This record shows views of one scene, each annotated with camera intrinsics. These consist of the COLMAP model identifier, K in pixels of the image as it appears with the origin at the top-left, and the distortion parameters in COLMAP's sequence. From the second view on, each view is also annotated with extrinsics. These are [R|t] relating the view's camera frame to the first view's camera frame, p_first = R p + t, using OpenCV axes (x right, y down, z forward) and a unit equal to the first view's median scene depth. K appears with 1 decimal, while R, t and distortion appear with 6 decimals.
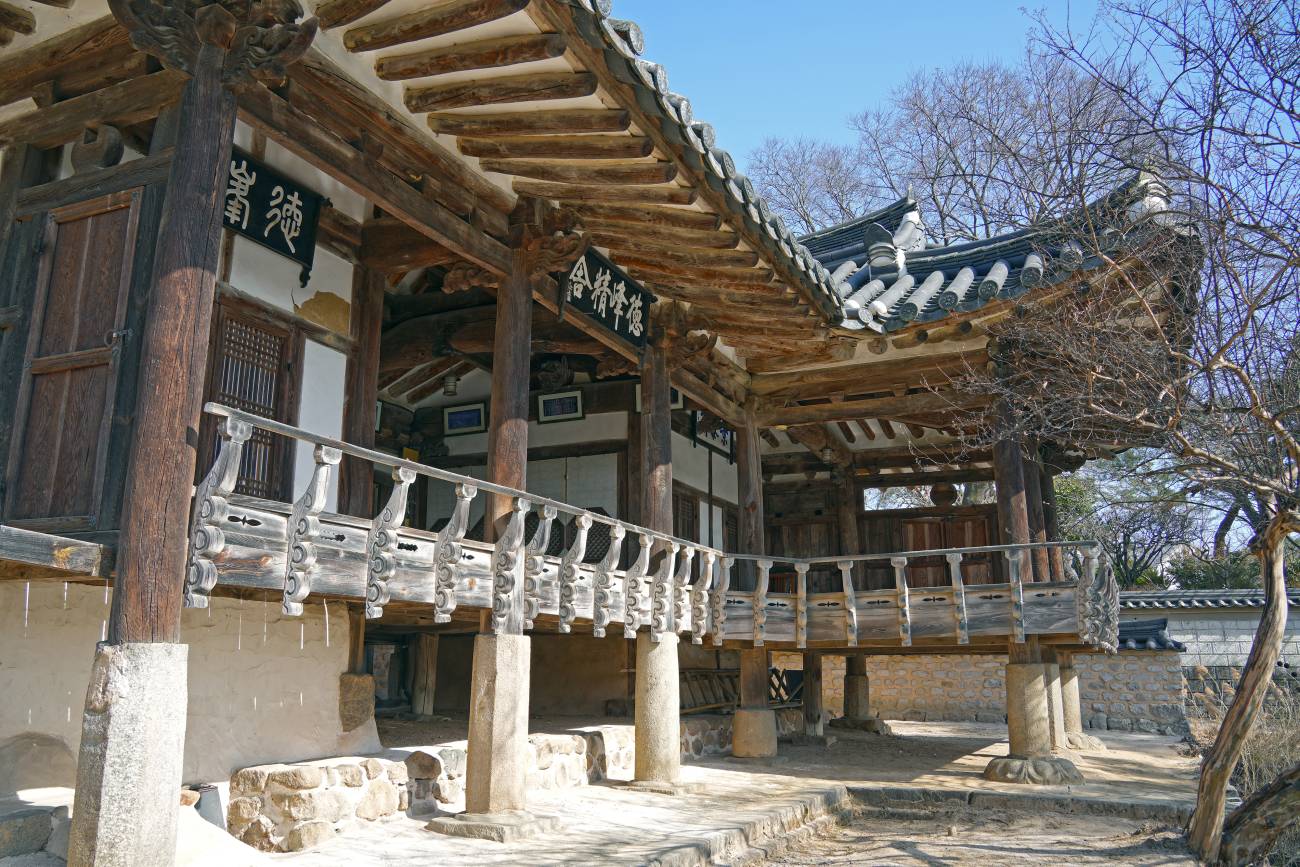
lens RADIAL K [[1043.8, 0, 650.4], [0, 1043.8, 432.2], [0, 0, 1]] dist [-0.029805, -0.004705]
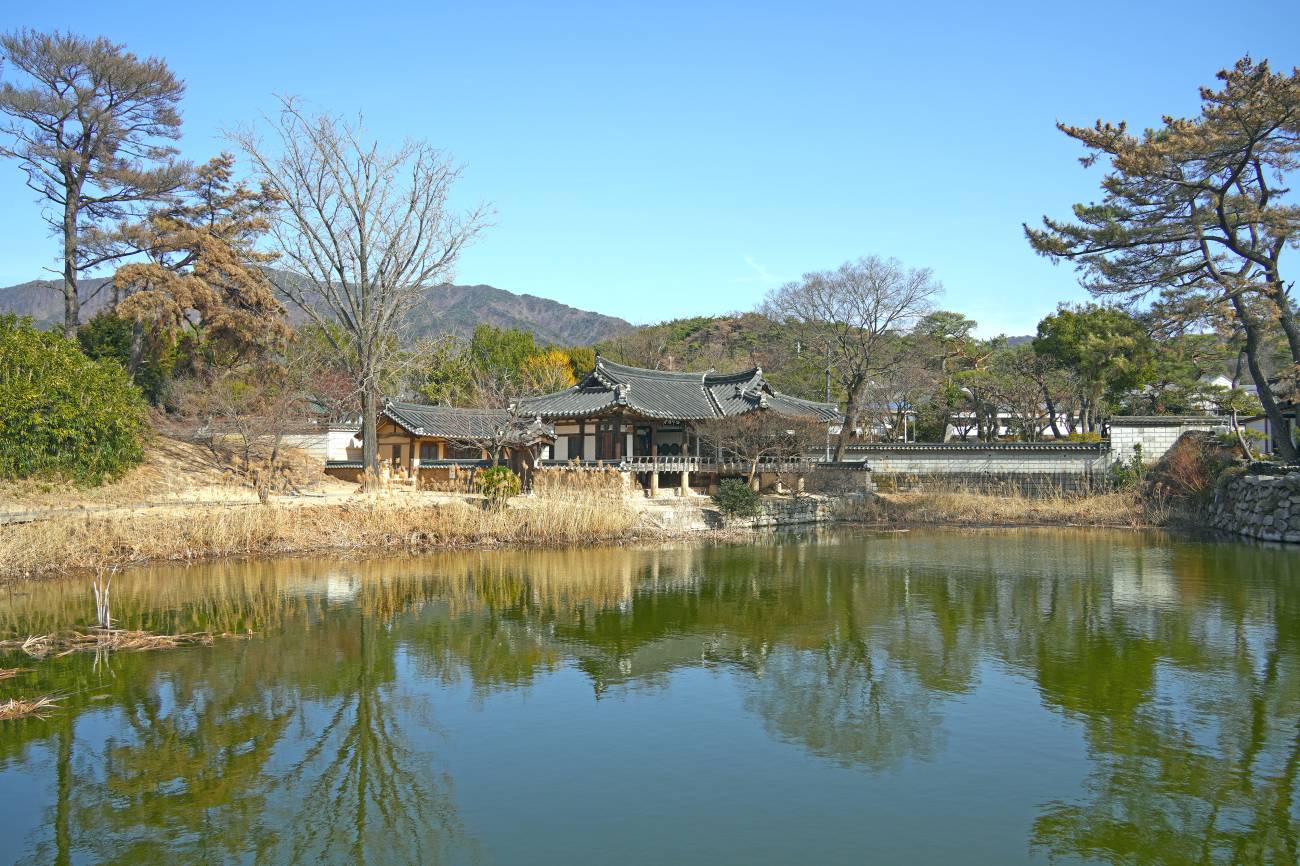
lens RADIAL K [[1043.8, 0, 650.2], [0, 1043.8, 434.9], [0, 0, 1]] dist [-0.029805, -0.004705]
pose [[0.965525, -0.015380, -0.259855, 1.745745], [0.065566, 0.980438, 0.185589, -1.450237], [0.251917, -0.196228, 0.947646, -5.963044]]
